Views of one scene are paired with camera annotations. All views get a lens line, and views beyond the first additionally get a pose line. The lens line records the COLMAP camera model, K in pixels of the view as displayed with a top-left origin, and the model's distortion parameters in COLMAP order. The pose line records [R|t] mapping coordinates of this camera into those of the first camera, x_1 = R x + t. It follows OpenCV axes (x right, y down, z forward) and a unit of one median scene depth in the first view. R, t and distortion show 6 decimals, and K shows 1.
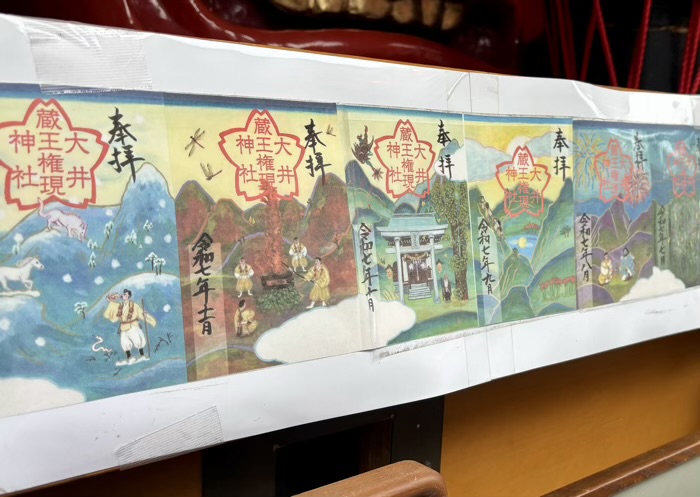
lens RADIAL K [[604.2, 0, 350.0], [0, 604.2, 248.5], [0, 0, 1]] dist [-0.005754, -0.002295]
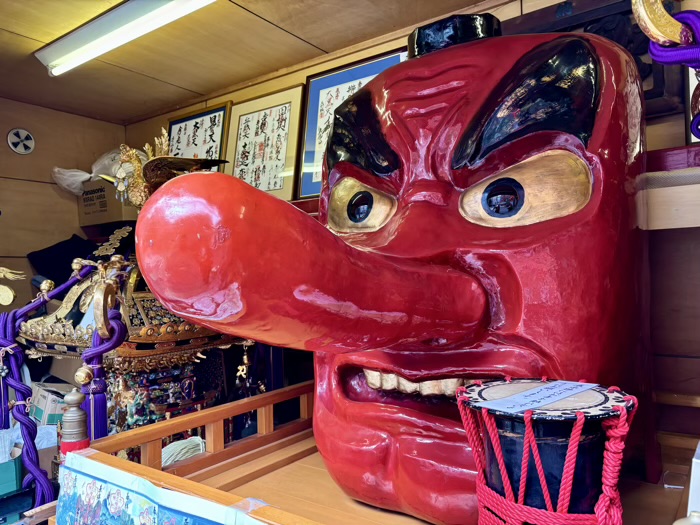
lens RADIAL K [[529.8, 0, 350.0], [0, 529.8, 262.5], [0, 0, 1]] dist [0.063602, -0.090394]
pose [[0.358055, -0.075263, -0.930662, 3.312028], [-0.129944, 0.983029, -0.129492, -1.199406], [0.924614, 0.167299, 0.342198, 0.943699]]
